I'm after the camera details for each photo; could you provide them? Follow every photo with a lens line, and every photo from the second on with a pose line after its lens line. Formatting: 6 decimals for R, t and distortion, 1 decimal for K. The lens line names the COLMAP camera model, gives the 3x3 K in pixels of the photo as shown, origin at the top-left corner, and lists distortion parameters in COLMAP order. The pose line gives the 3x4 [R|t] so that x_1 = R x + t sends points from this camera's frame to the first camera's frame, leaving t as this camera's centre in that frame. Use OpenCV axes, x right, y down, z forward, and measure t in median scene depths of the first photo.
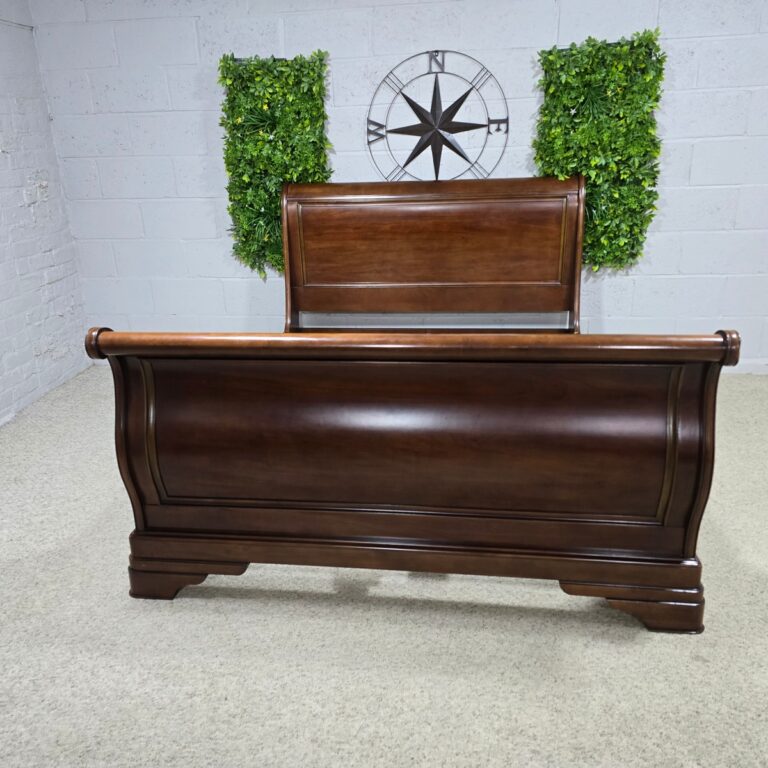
lens RADIAL K [[688.5, 0, 383.9], [0, 688.5, 349.8], [0, 0, 1]] dist [0.036018, -0.020841]
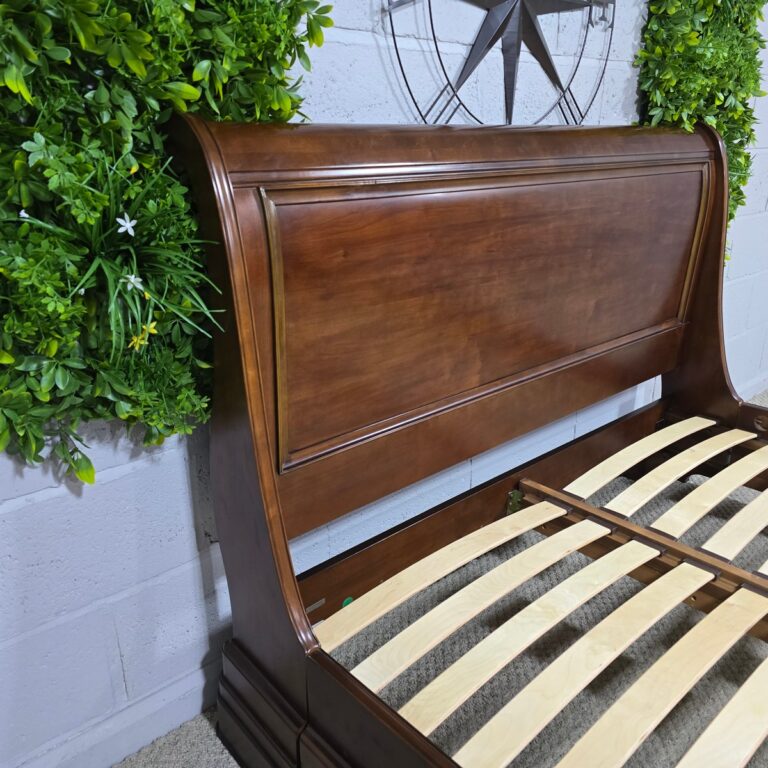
lens RADIAL K [[688.5, 0, 383.9], [0, 688.5, 349.8], [0, 0, 1]] dist [0.036018, -0.020841]
pose [[0.630136, -0.201167, 0.749974, -0.315545], [0.182483, 0.977172, 0.108784, -0.175560], [-0.754737, 0.068309, 0.652461, 0.804415]]
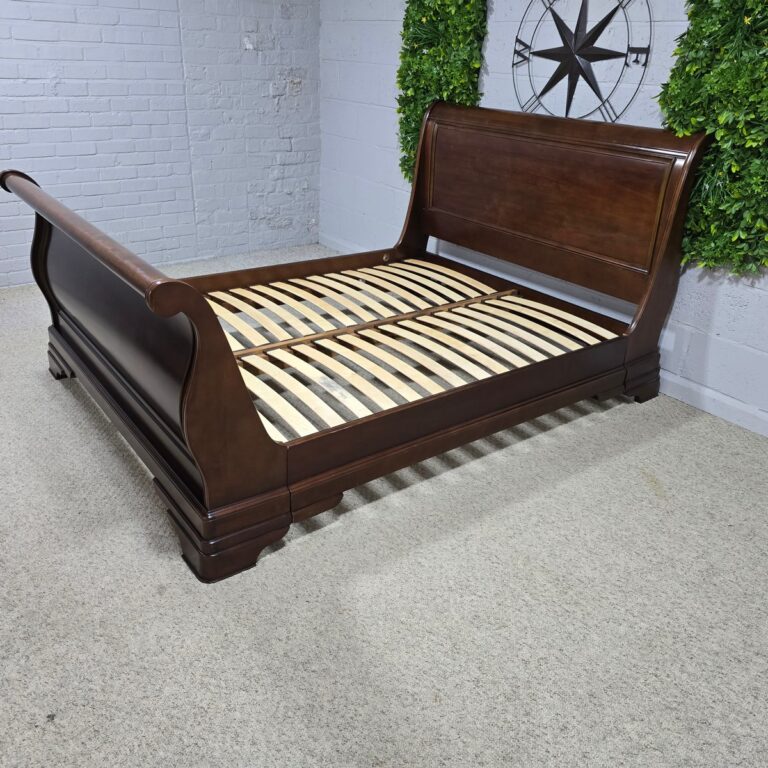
lens RADIAL K [[687.0, 0, 384.0], [0, 687.0, 384.0], [0, 0, 1]] dist [0.001800, -0.020017]
pose [[0.706118, 0.364452, -0.607102, 0.561274], [-0.272433, 0.931205, 0.242151, -0.083637], [0.653589, -0.005593, 0.756829, 0.209382]]
